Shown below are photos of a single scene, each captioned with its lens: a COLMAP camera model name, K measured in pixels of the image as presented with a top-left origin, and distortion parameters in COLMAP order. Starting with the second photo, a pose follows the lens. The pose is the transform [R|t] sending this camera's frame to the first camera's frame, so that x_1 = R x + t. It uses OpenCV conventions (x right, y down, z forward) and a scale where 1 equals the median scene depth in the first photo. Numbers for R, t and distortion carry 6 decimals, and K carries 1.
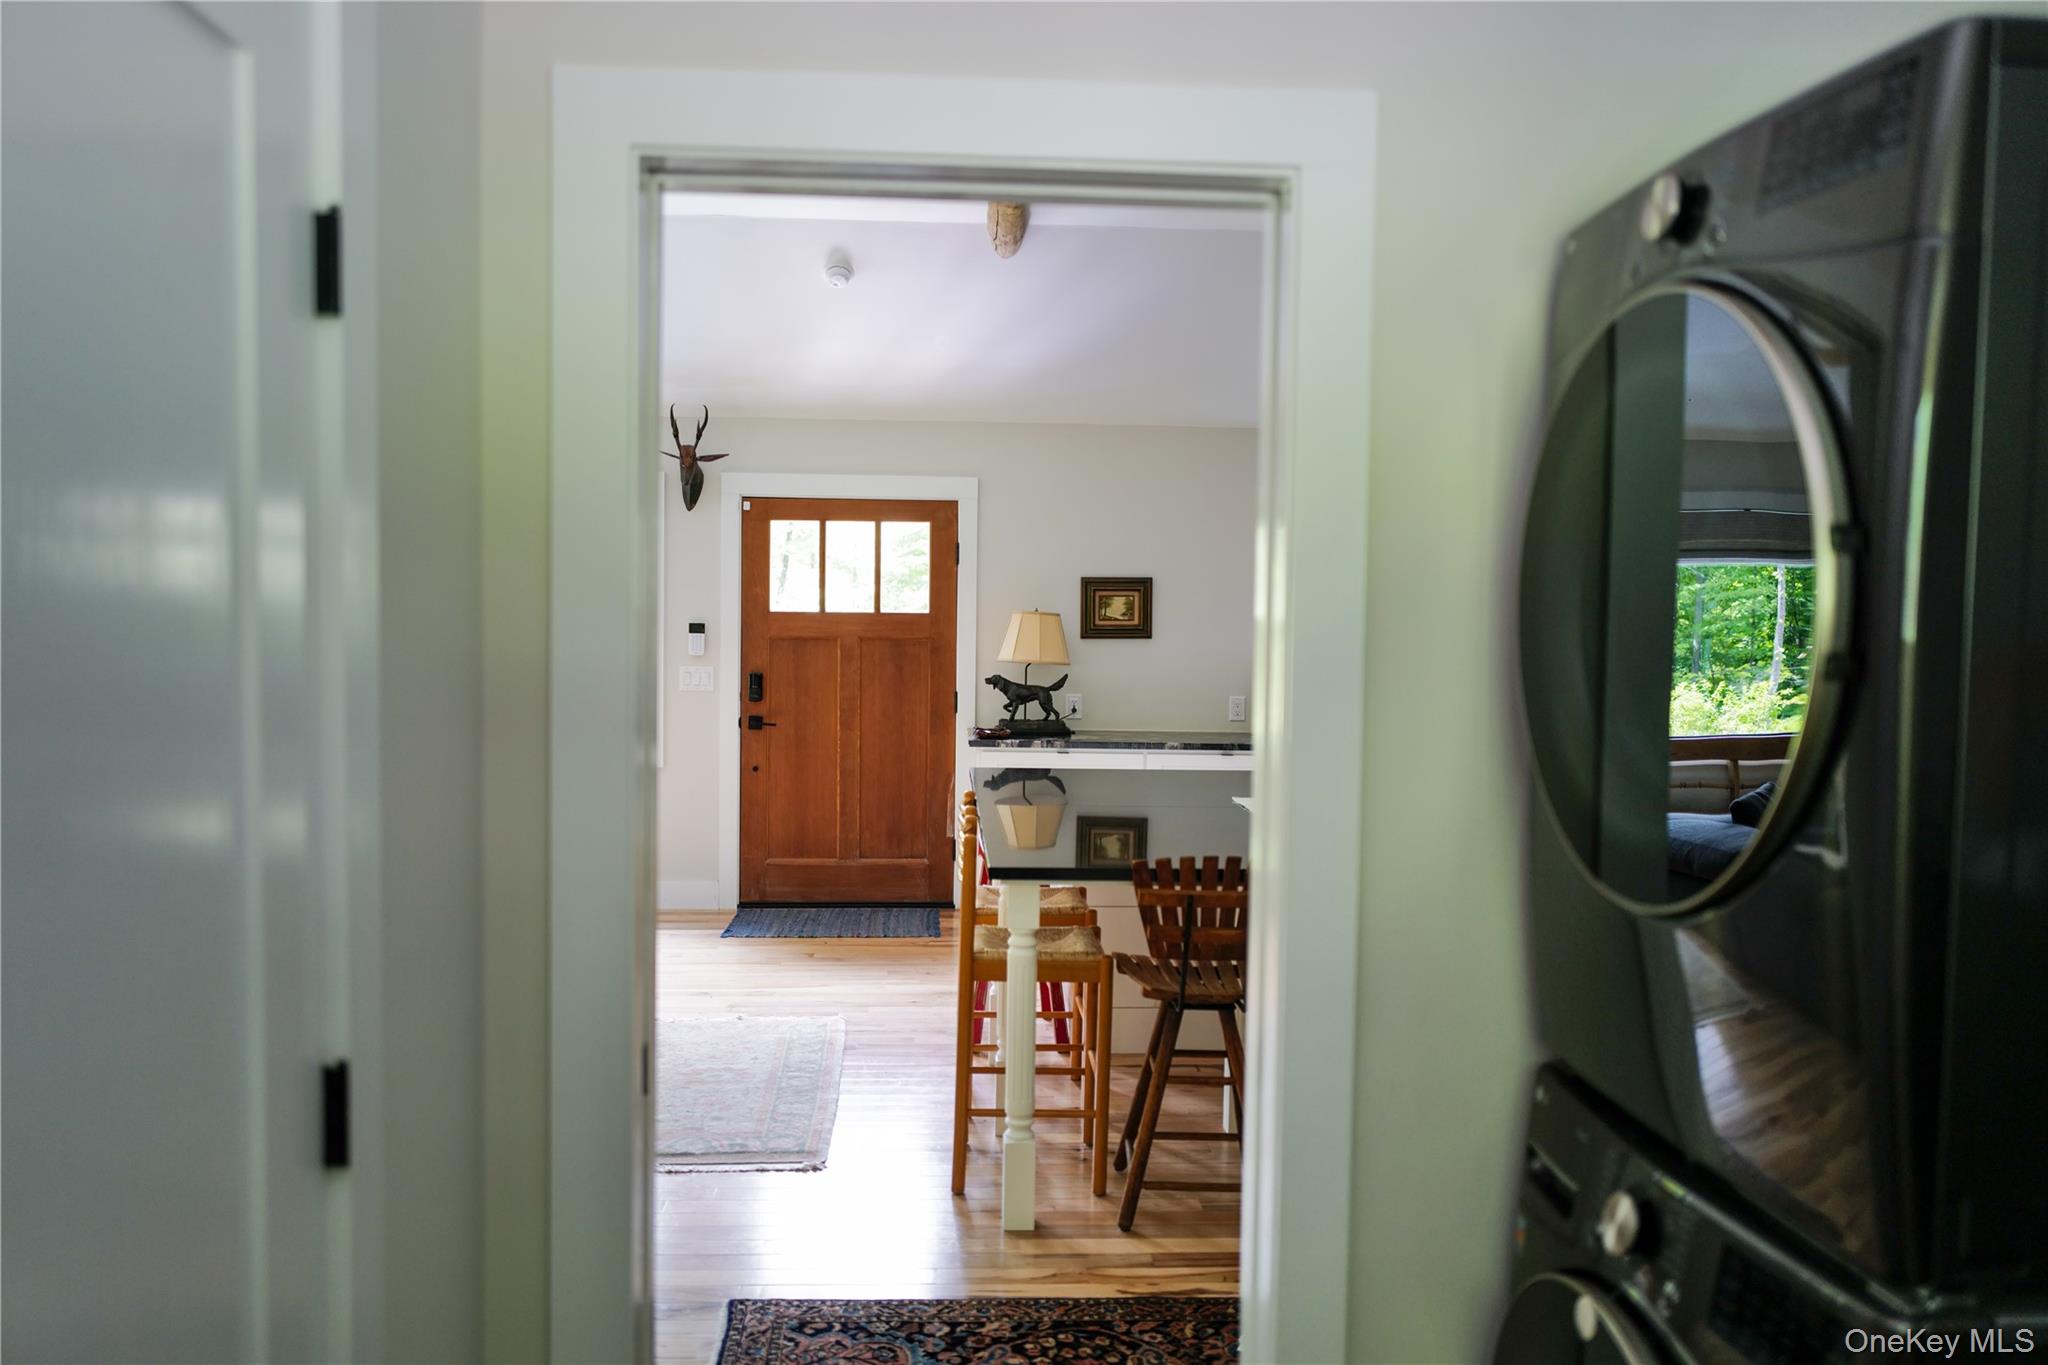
lens RADIAL K [[1566.2, 0, 1023.1], [0, 1566.2, 680.2], [0, 0, 1]] dist [-0.002433, 0.000135]
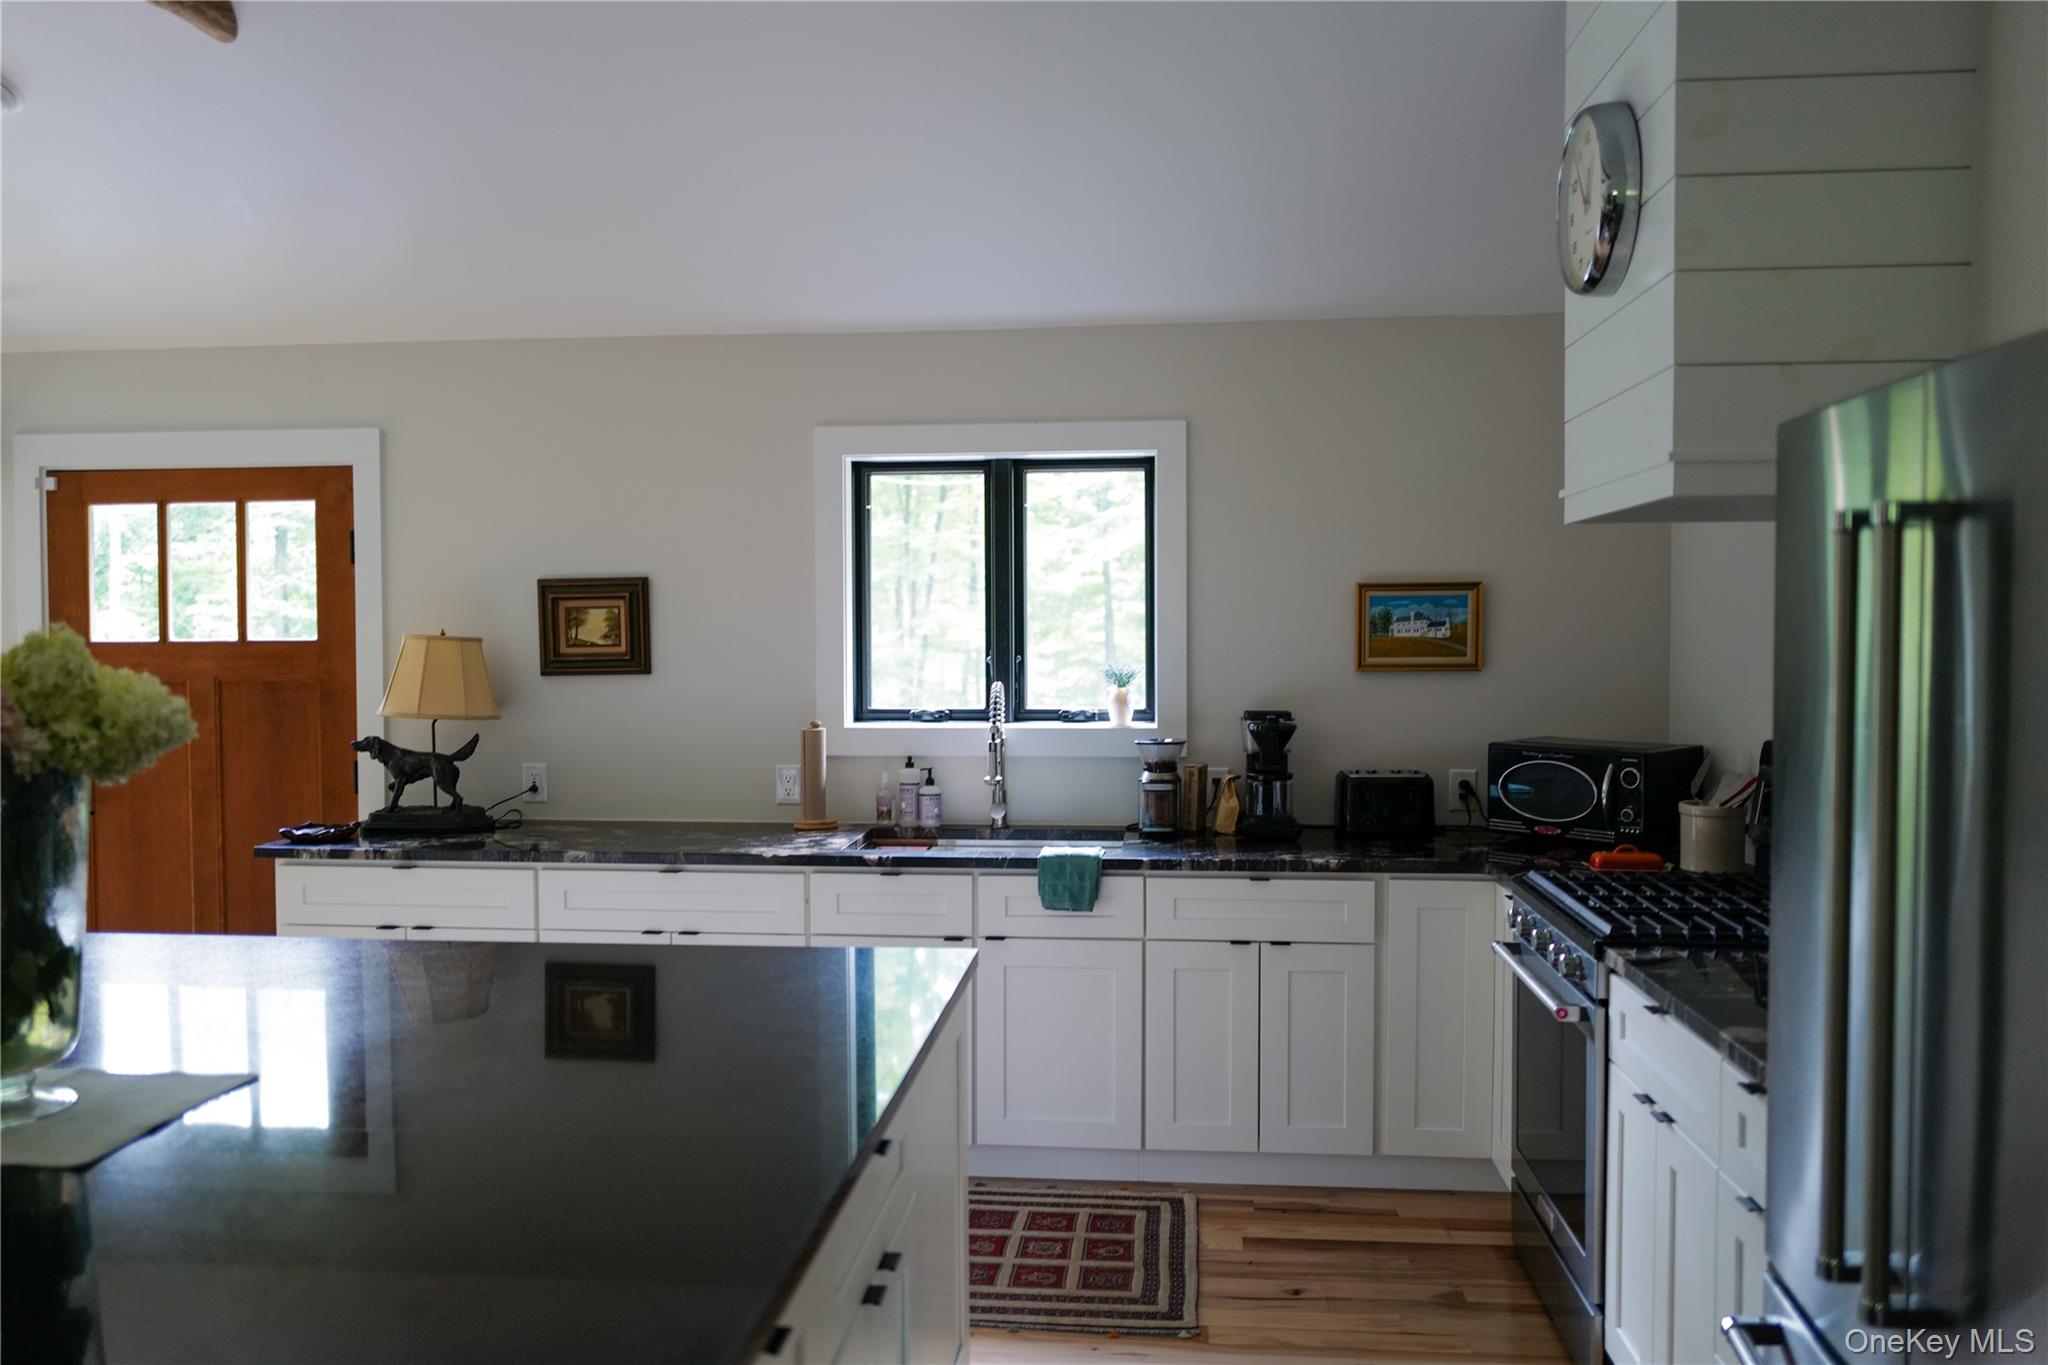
lens RADIAL K [[1566.2, 0, 1024.6], [0, 1566.2, 686.1], [0, 0, 1]] dist [-0.002433, 0.000135]
pose [[0.988137, -0.014054, -0.152929, 0.329197], [0.012520, 0.999861, -0.010985, -0.013034], [0.153062, 0.008940, 0.988176, 0.404554]]
